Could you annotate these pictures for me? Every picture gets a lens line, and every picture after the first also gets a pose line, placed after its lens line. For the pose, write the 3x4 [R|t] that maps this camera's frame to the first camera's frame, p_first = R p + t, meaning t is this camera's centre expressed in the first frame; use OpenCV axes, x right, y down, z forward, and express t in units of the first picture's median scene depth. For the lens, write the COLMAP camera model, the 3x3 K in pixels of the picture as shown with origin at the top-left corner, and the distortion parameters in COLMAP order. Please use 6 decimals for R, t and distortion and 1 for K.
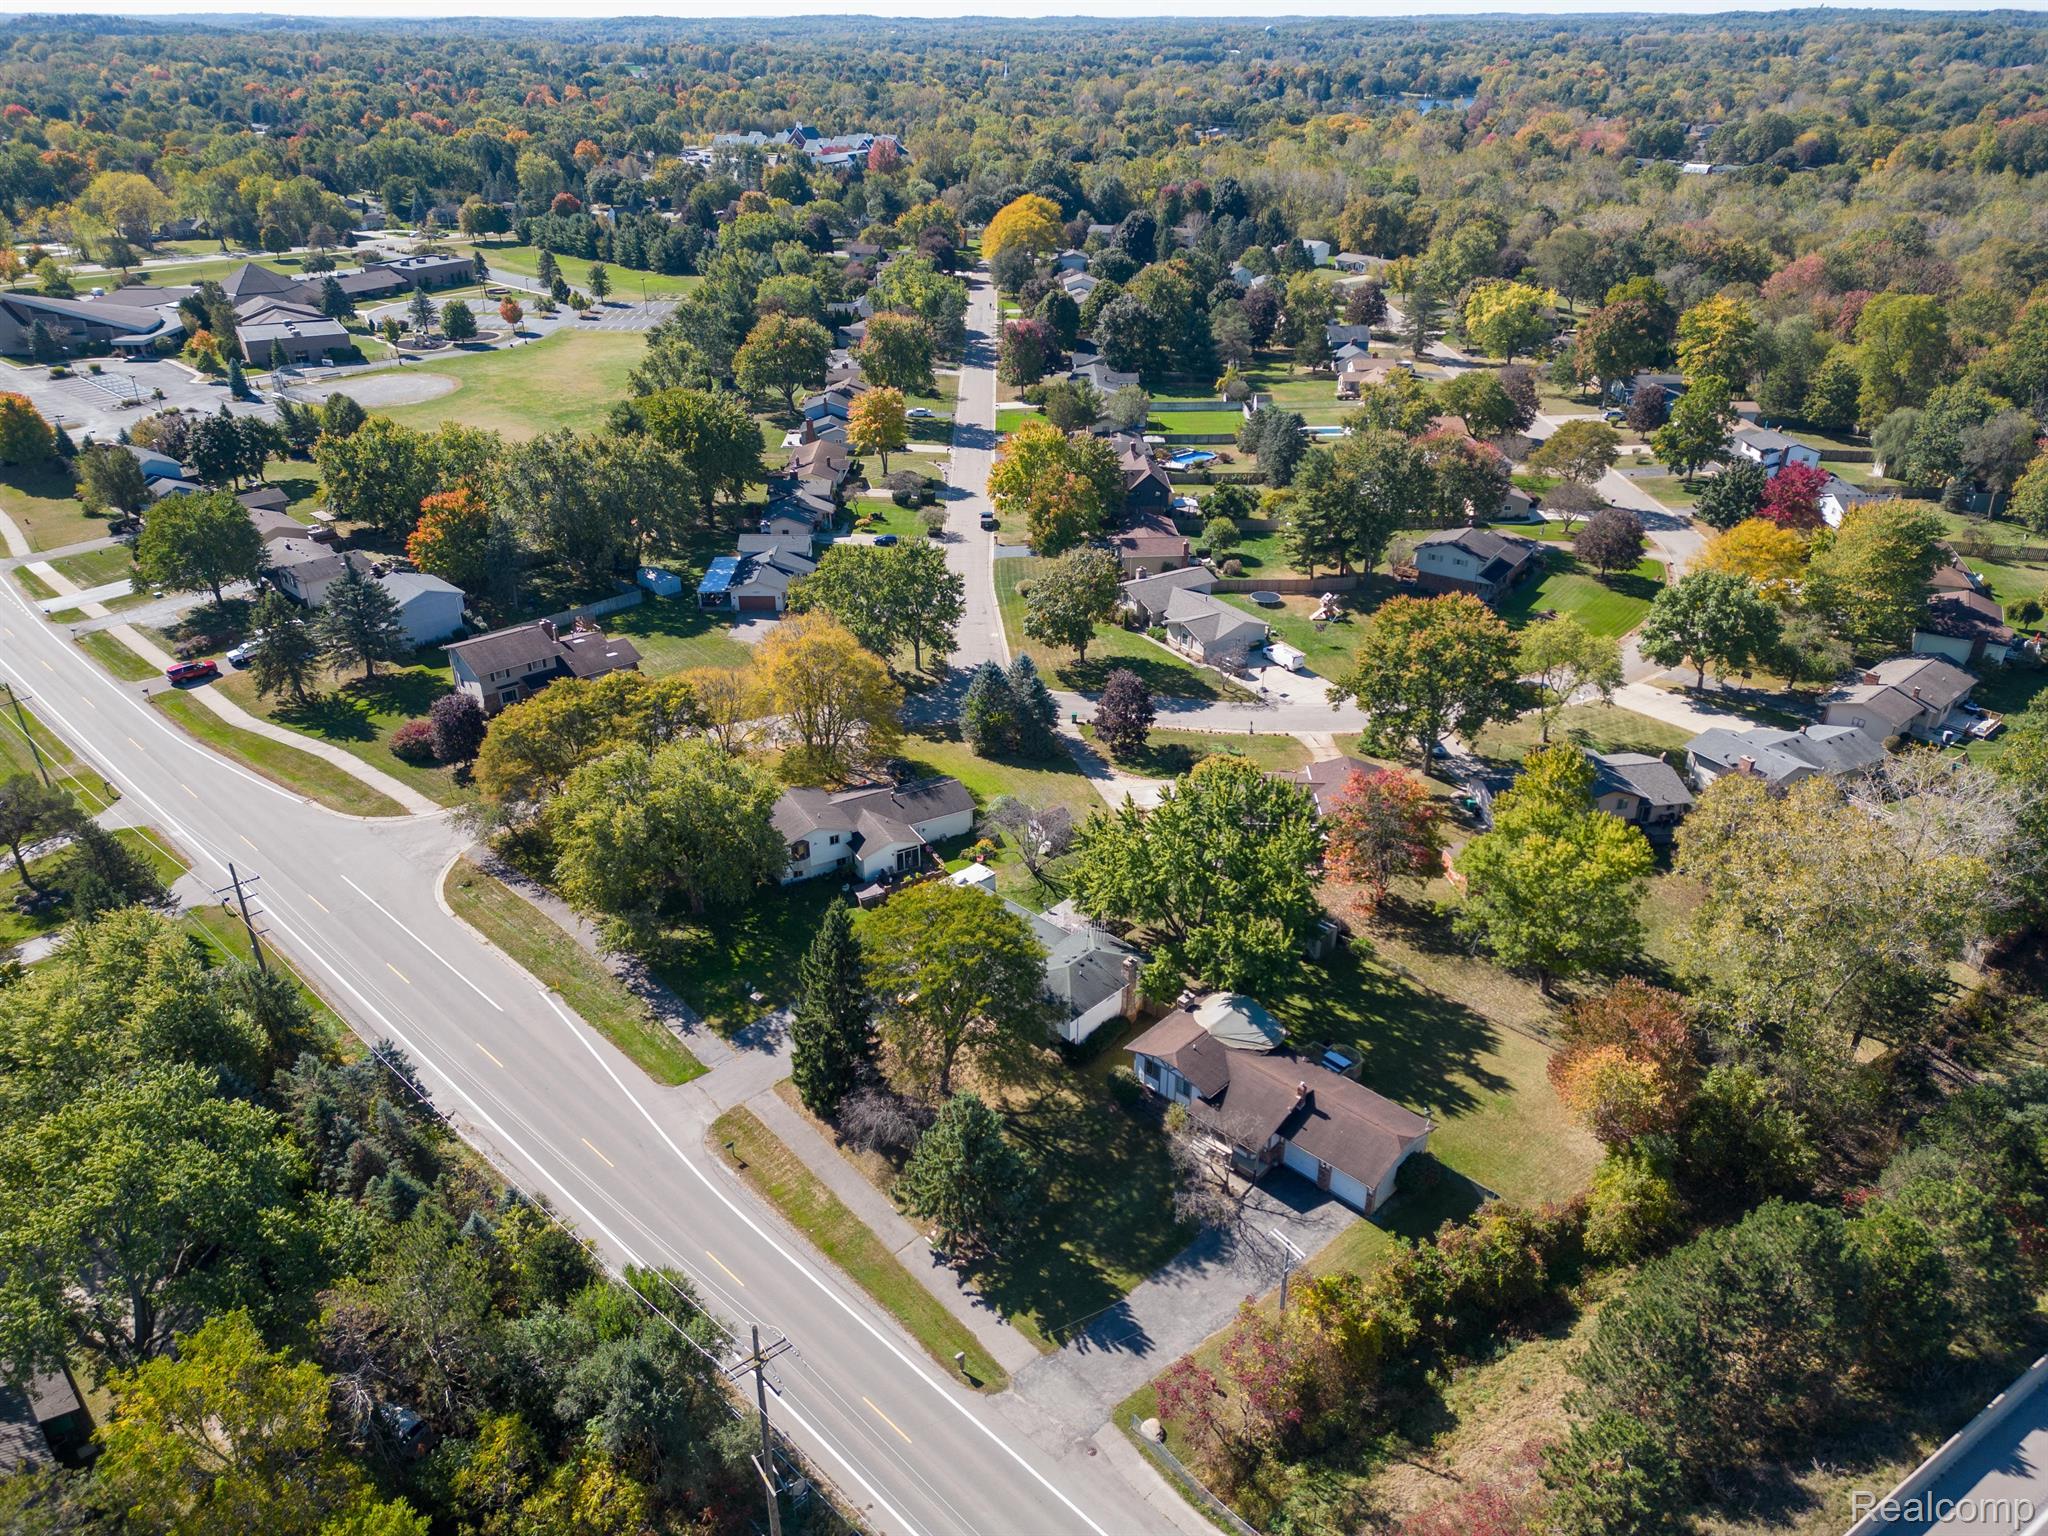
lens RADIAL K [[1428.2, 0, 1019.3], [0, 1428.2, 757.1], [0, 0, 1]] dist [0.068507, -0.050654]
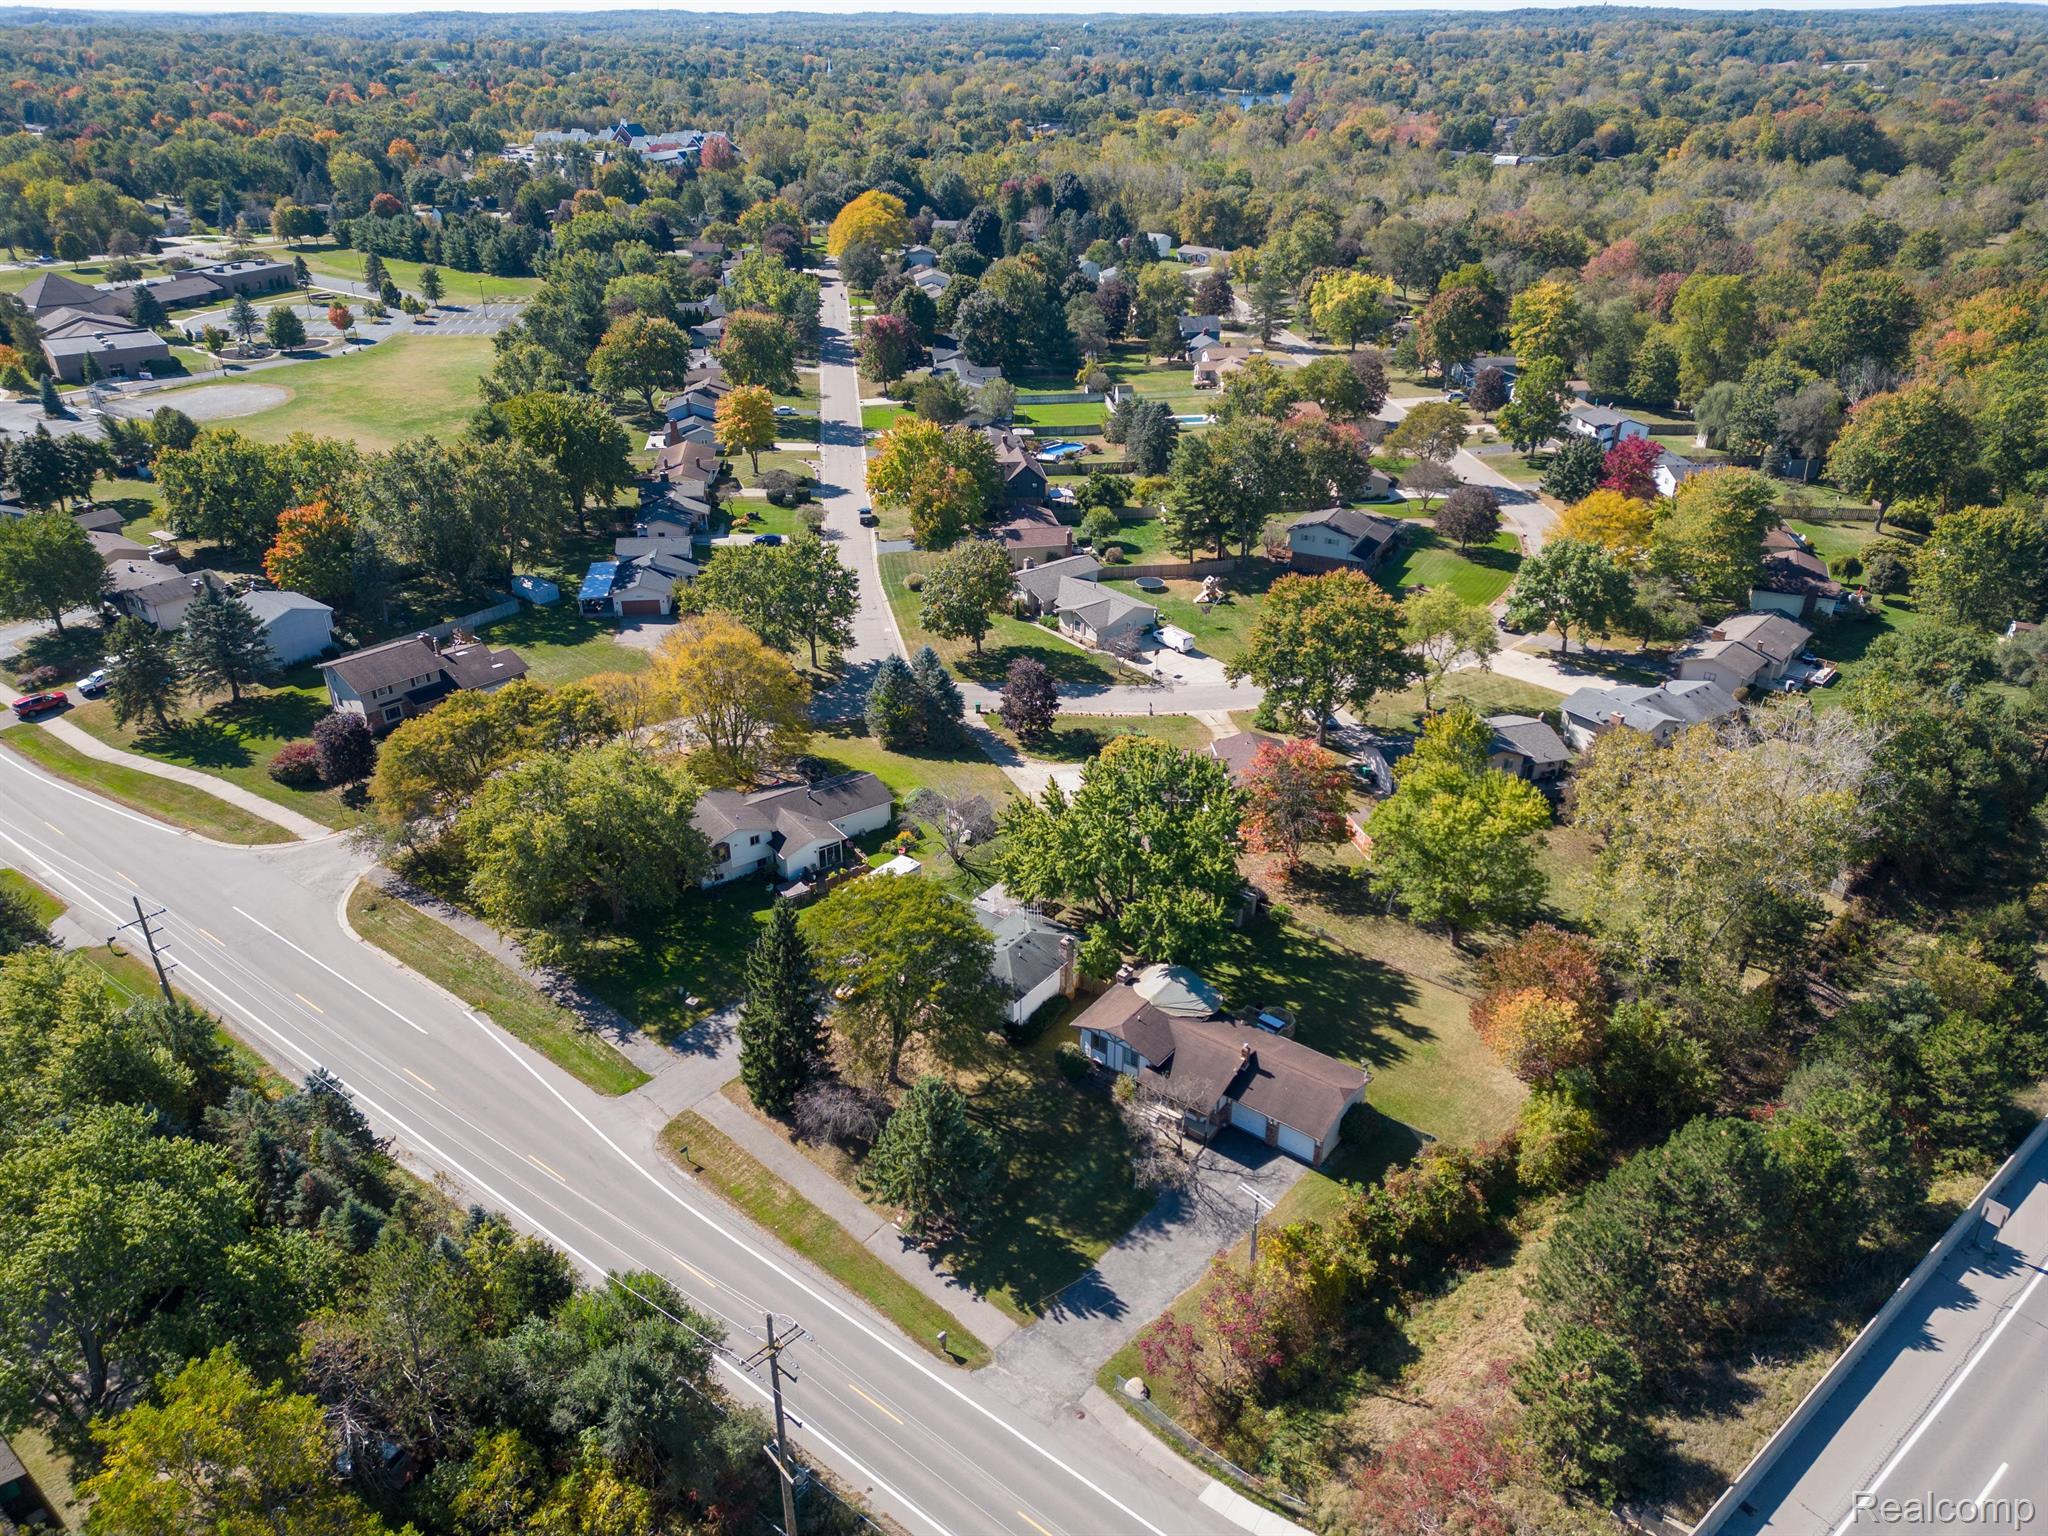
lens RADIAL K [[1428.2, 0, 1016.9], [0, 1428.2, 755.7], [0, 0, 1]] dist [0.068507, -0.050654]
pose [[0.993773, -0.051266, 0.098934, -0.044024], [0.051134, 0.998684, 0.003871, 0.004789], [-0.099002, 0.001212, 0.995086, -0.008729]]
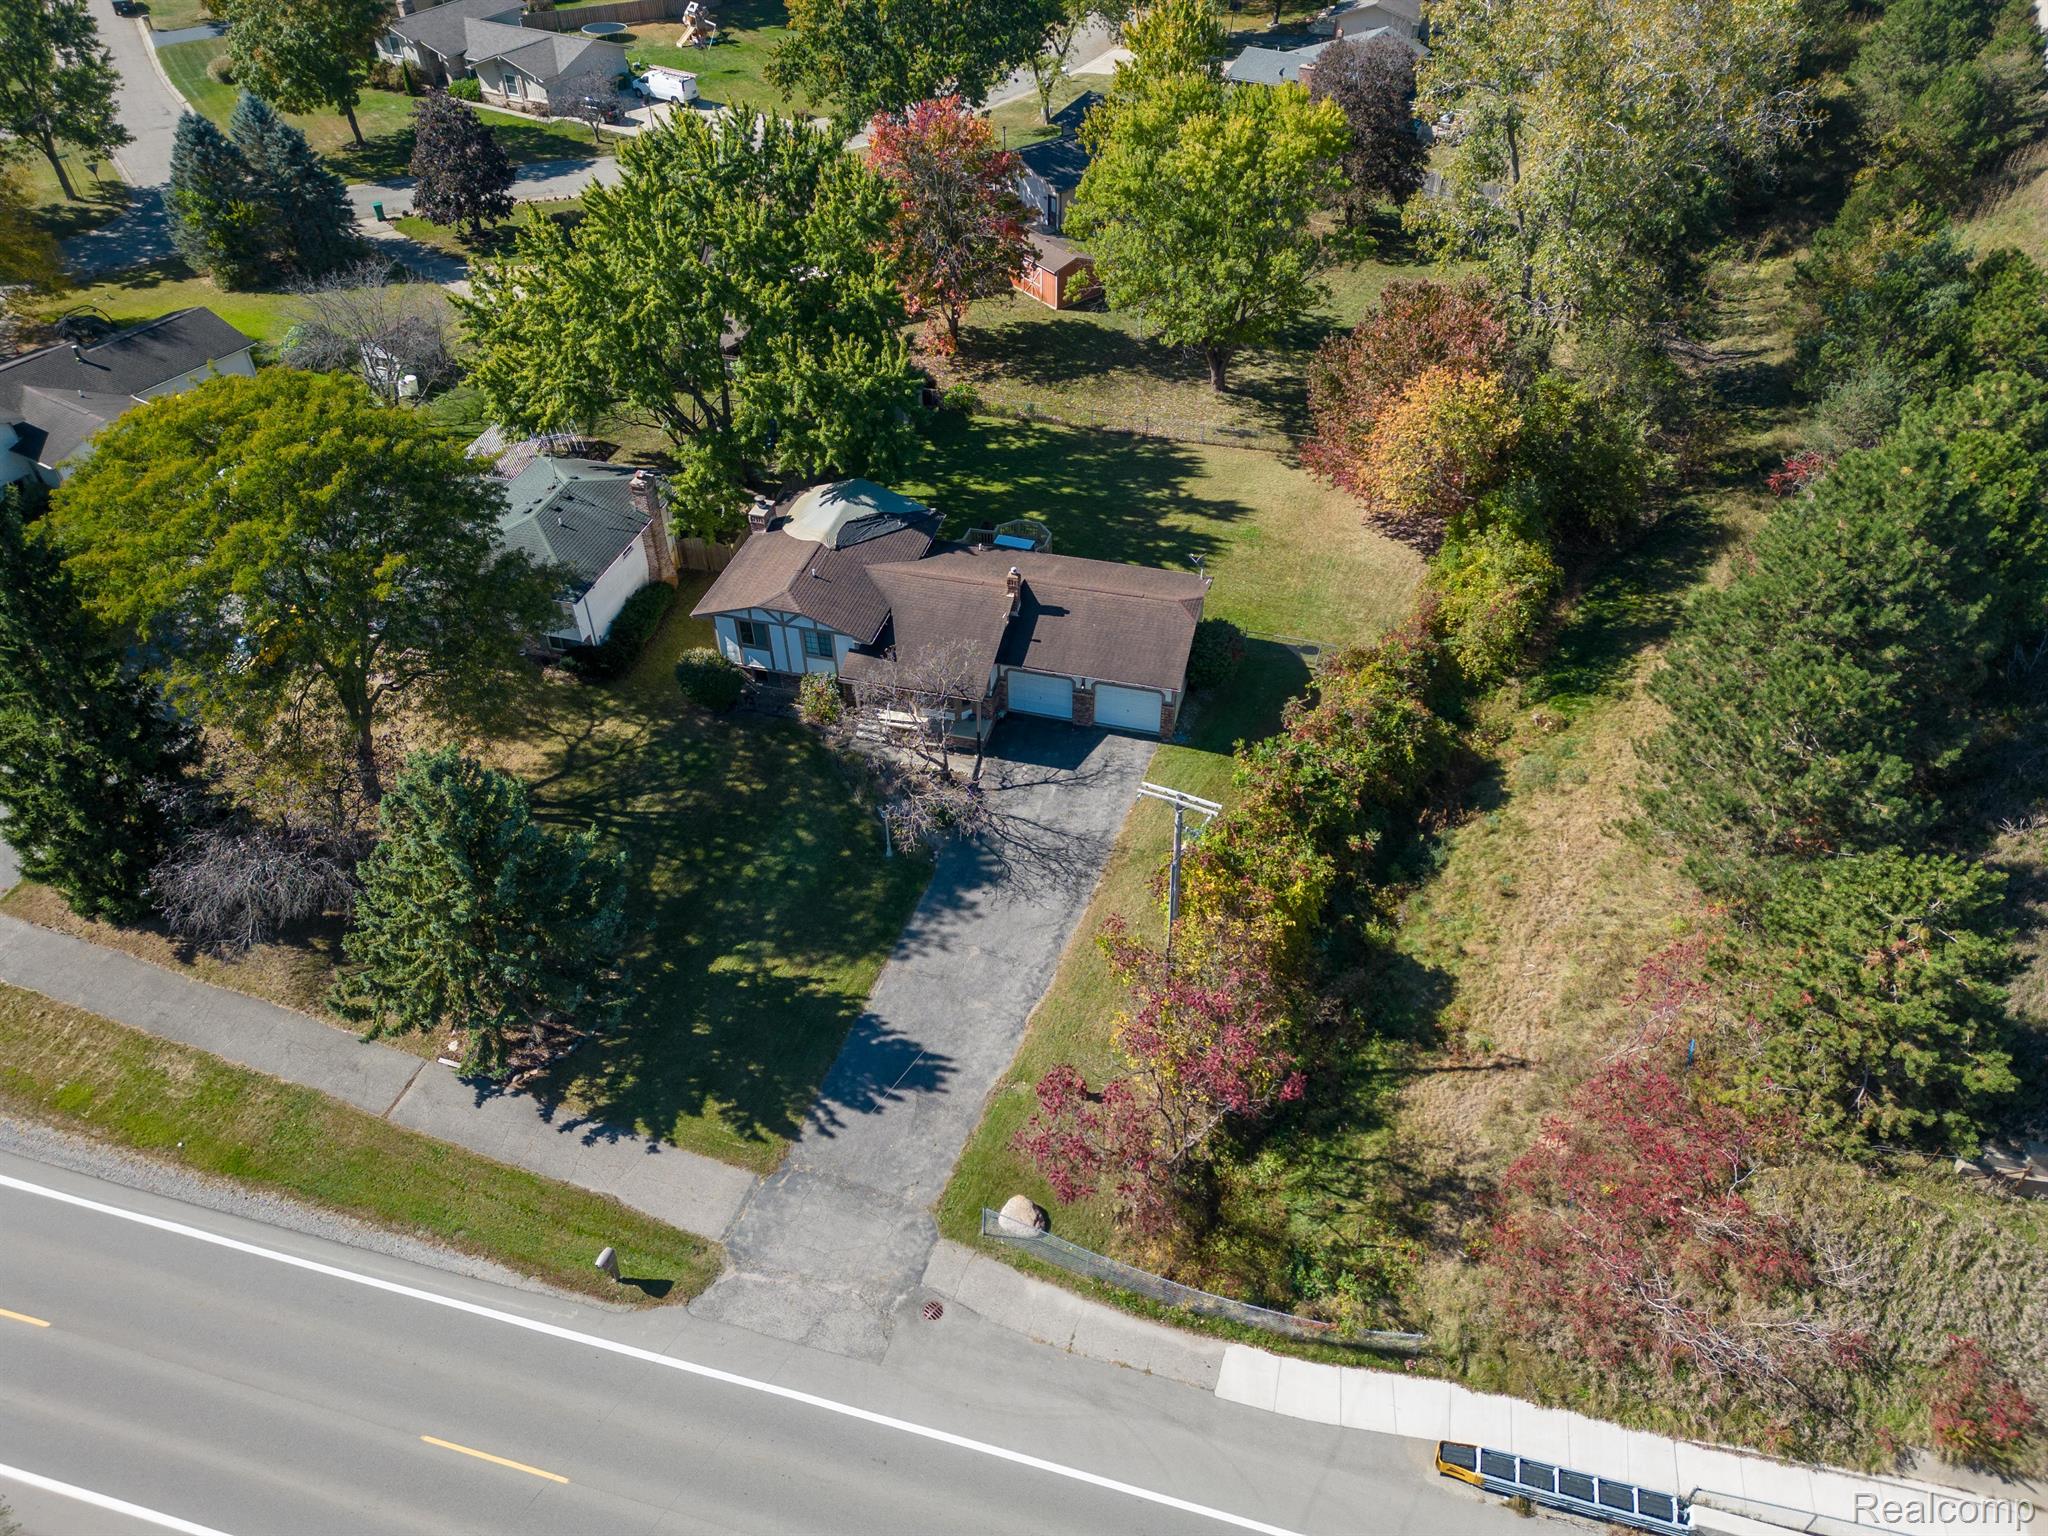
lens RADIAL K [[1428.2, 0, 1017.8], [0, 1428.2, 751.7], [0, 0, 1]] dist [0.068507, -0.050654]
pose [[0.876300, -0.318207, 0.361720, -0.026598], [0.227616, 0.935200, 0.271280, 0.104625], [-0.424604, -0.155389, 0.891945, 0.352420]]
